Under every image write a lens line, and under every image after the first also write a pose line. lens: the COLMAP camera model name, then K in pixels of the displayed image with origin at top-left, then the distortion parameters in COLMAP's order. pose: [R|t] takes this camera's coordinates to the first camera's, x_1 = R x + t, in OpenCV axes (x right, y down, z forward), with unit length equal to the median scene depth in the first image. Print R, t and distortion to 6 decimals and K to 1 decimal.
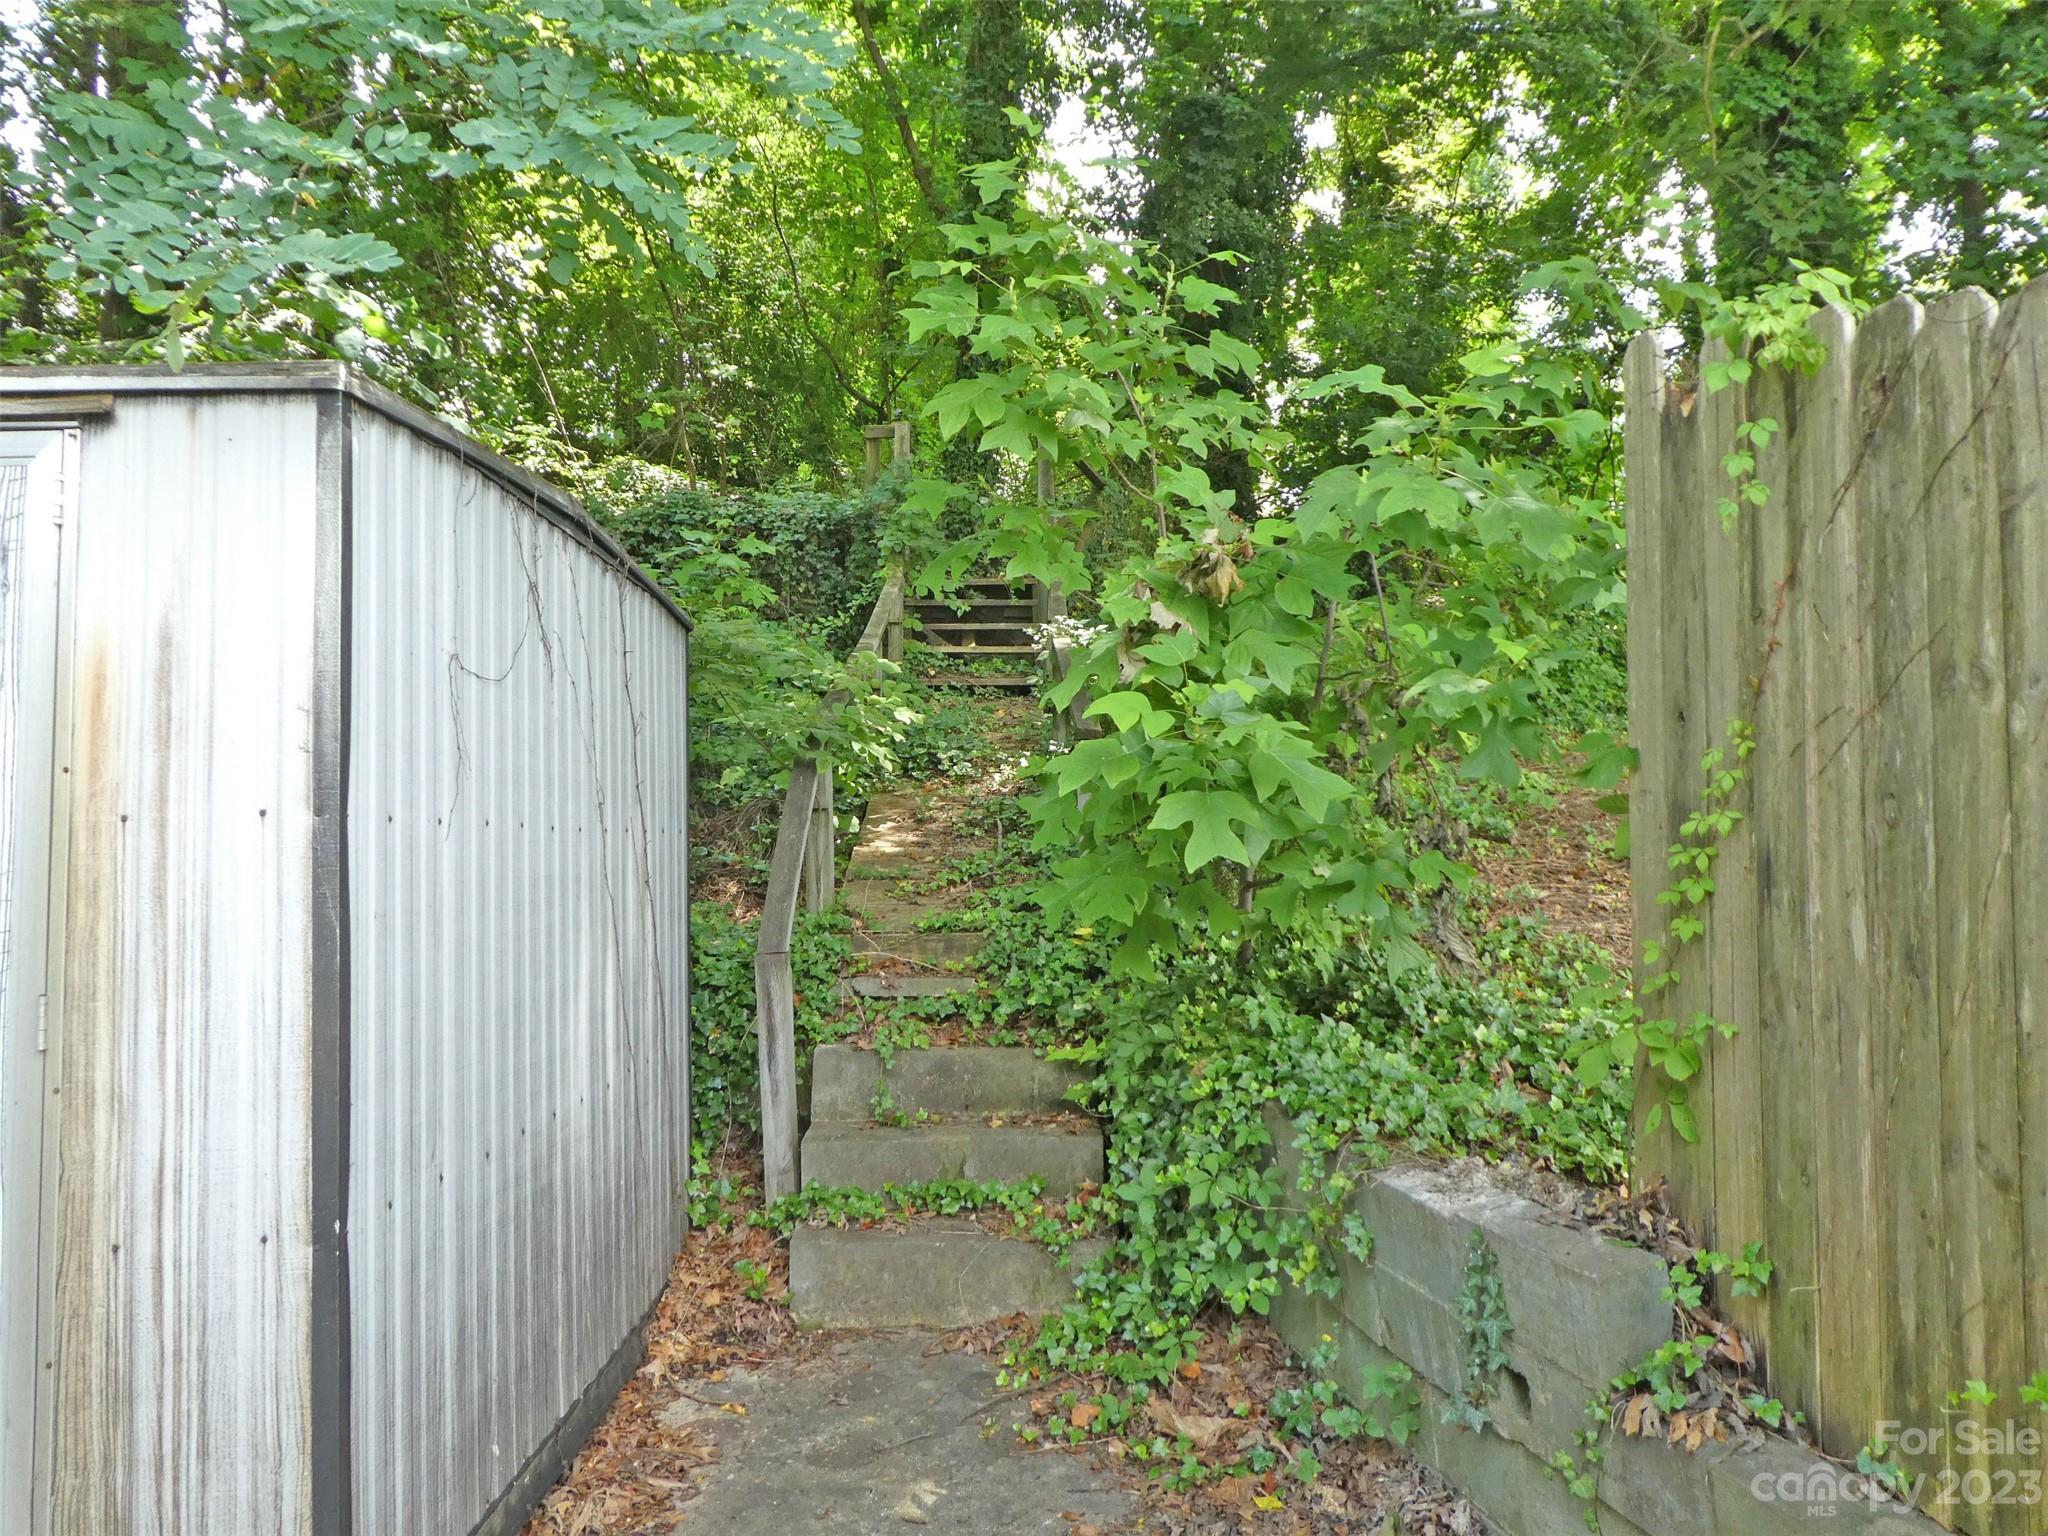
lens RADIAL K [[1483.0, 0, 1024.0], [0, 1483.0, 768.0], [0, 0, 1]] dist [-0.010181, -0.009303]
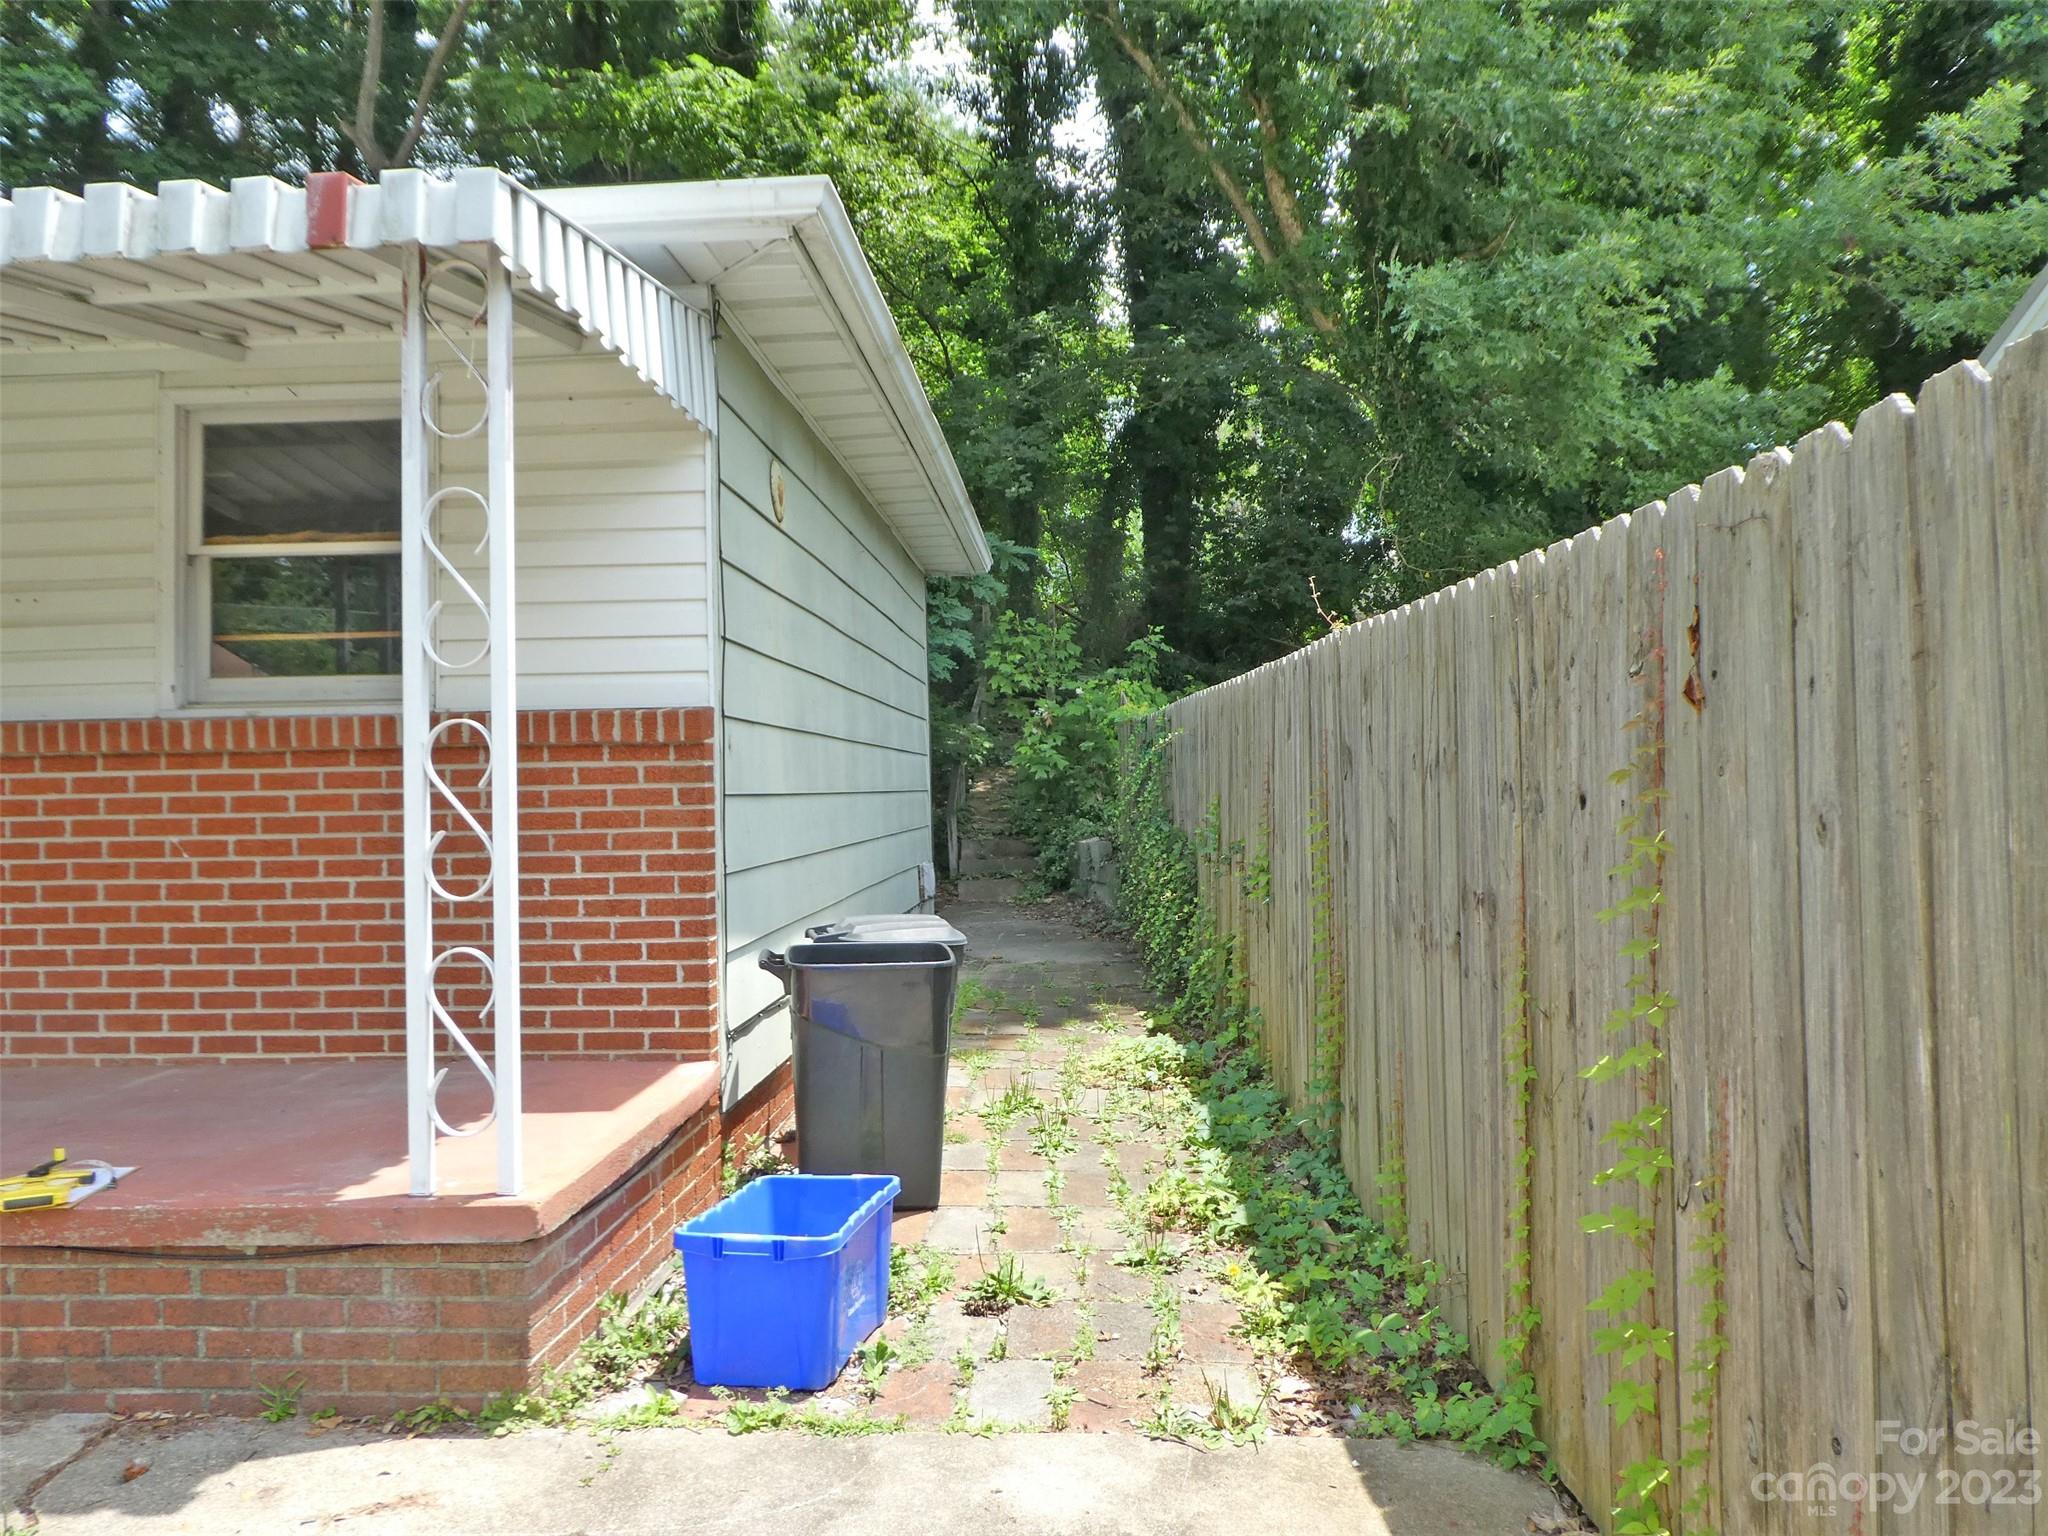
lens RADIAL K [[1483.0, 0, 1024.0], [0, 1483.0, 768.0], [0, 0, 1]] dist [-0.010181, -0.009303]
pose [[0.998205, -0.009831, -0.059083, 0.246223], [0.009685, 0.999949, -0.002748, 0.028953], [0.059107, 0.002171, 0.998249, -2.847415]]
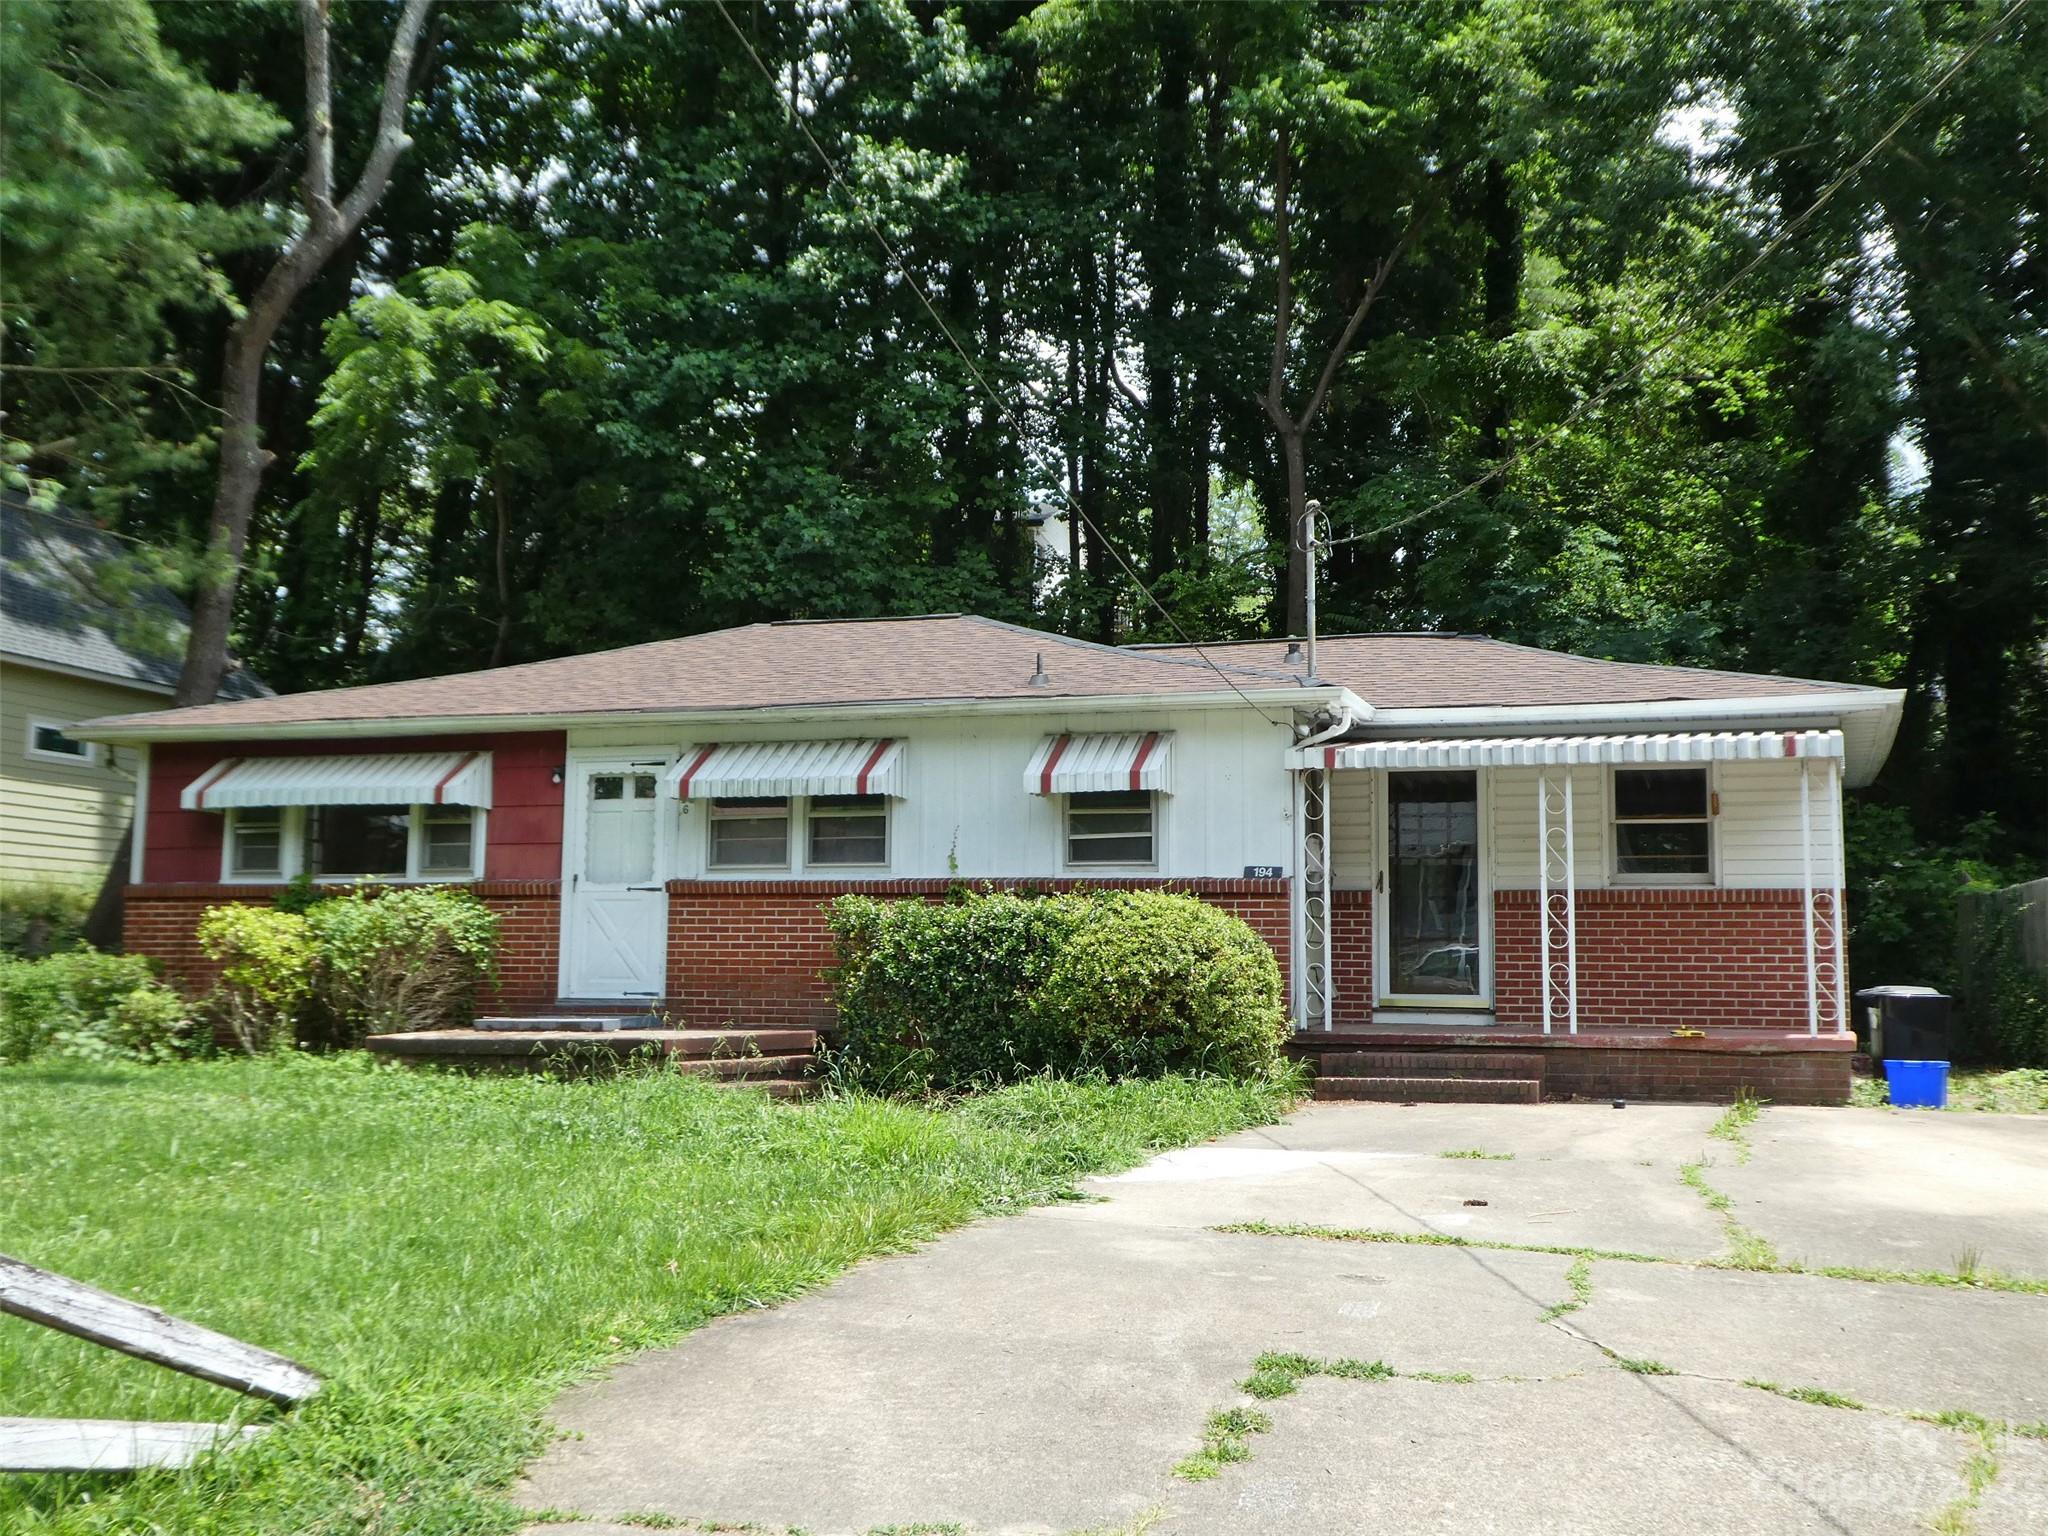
lens RADIAL K [[2119.5, 0, 1024.0], [0, 2119.5, 768.0], [0, 0, 1]] dist [-0.005239, -0.000454]
pose [[0.933427, -0.017800, -0.358326, -0.041320], [-0.014901, 0.995983, -0.088294, 0.117290], [0.358458, 0.087756, 0.929412, -5.720175]]
